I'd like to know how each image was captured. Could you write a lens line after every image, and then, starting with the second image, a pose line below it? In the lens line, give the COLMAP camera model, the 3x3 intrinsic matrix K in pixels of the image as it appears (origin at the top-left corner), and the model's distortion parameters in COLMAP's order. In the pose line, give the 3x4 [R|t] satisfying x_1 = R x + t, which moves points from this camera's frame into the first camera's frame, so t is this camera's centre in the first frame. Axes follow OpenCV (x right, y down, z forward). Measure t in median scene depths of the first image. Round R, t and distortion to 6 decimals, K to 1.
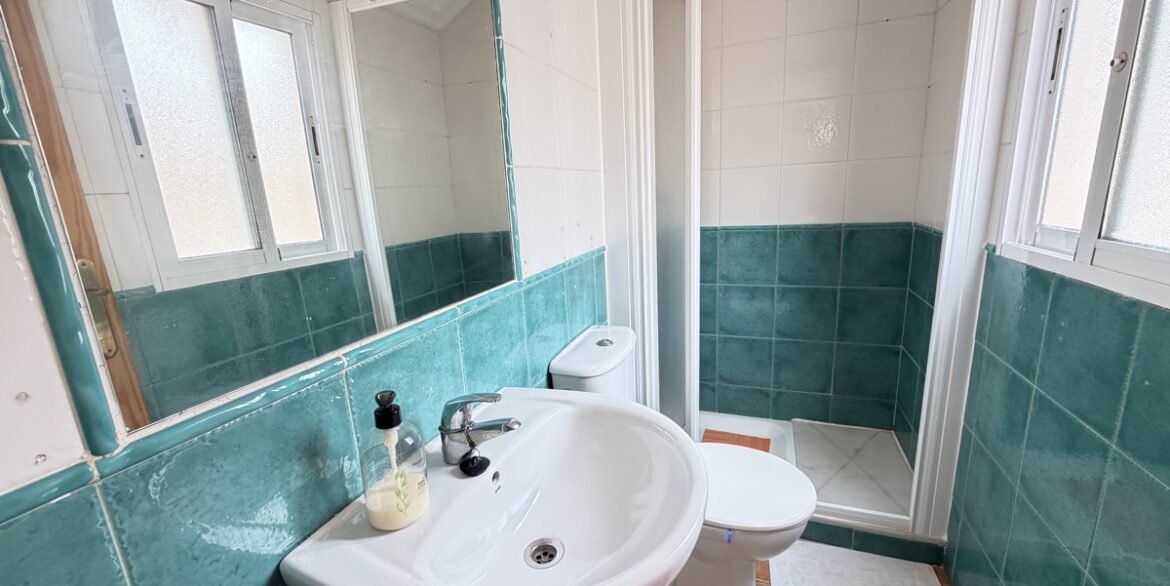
lens RADIAL K [[465.2, 0, 587.5], [0, 465.2, 295.2], [0, 0, 1]] dist [0.002303, -0.000782]
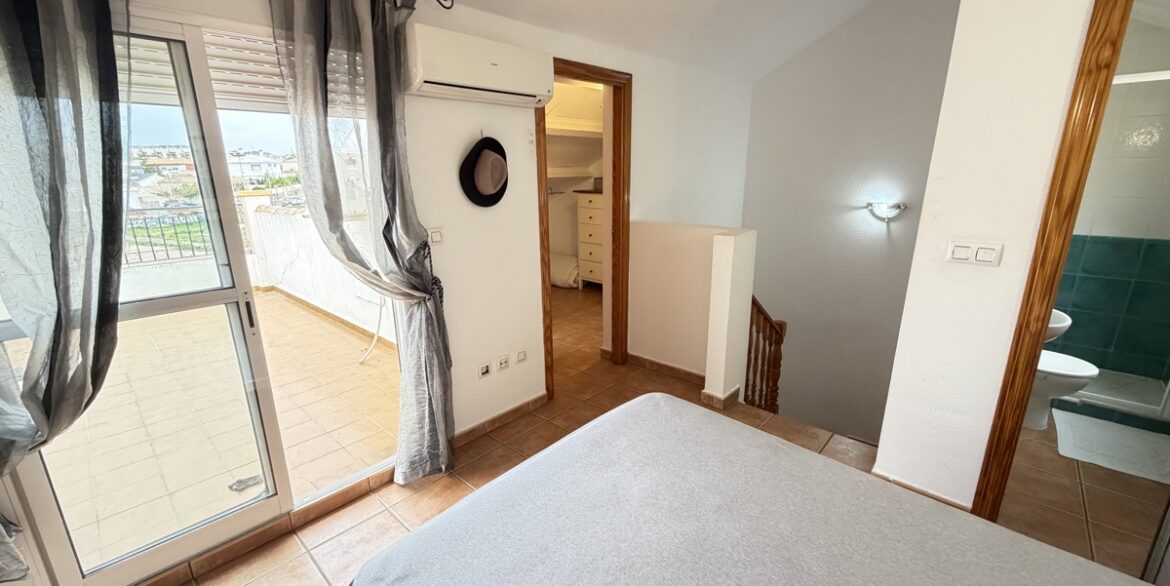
lens RADIAL K [[465.2, 0, 584.1], [0, 465.2, 292.0], [0, 0, 1]] dist [0.002303, -0.000782]
pose [[0.924476, 0.140117, -0.354557, -0.567912], [-0.121763, 0.989821, 0.073678, 0.126449], [0.361272, -0.024942, 0.932127, -1.057403]]
